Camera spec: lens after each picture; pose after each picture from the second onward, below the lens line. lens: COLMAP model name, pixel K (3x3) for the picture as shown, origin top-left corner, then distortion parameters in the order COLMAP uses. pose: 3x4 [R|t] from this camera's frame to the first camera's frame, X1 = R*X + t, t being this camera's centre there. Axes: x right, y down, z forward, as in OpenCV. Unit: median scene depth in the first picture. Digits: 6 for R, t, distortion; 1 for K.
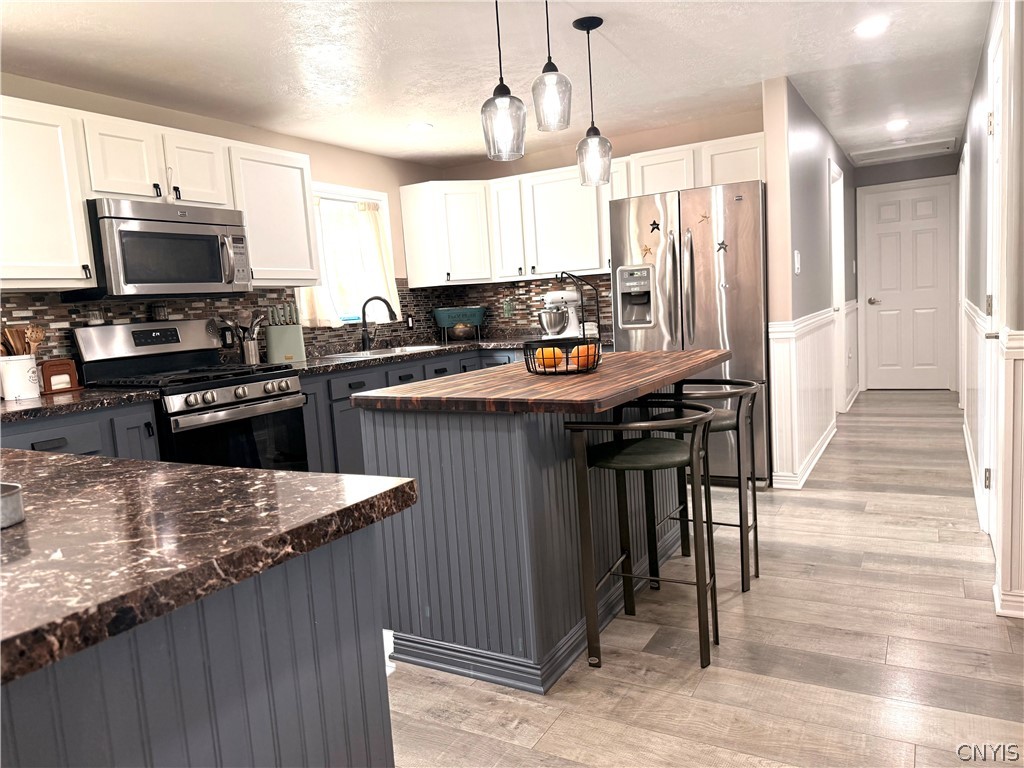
lens RADIAL K [[731.1, 0, 513.3], [0, 731.1, 389.4], [0, 0, 1]] dist [0.111998, -0.182786]
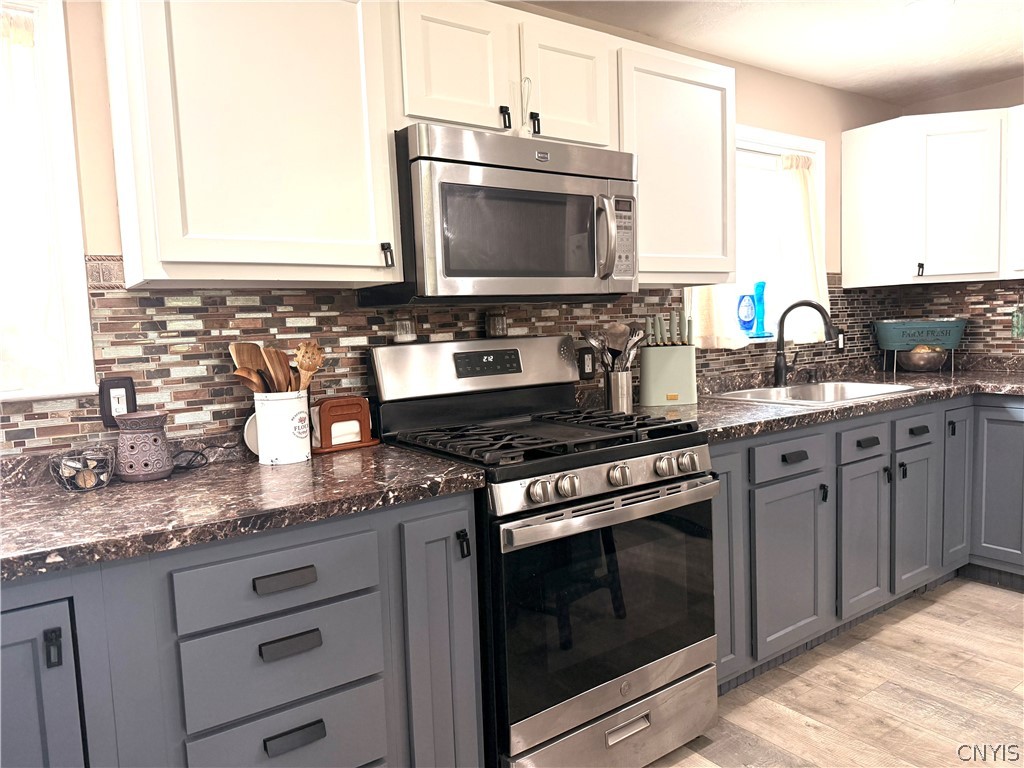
lens RADIAL K [[731.1, 0, 513.3], [0, 731.1, 389.4], [0, 0, 1]] dist [0.111998, -0.182786]
pose [[0.912450, 0.063450, -0.404240, -0.206921], [-0.065682, 0.997806, 0.008358, -0.054764], [0.403883, 0.018925, 0.914615, 0.437288]]
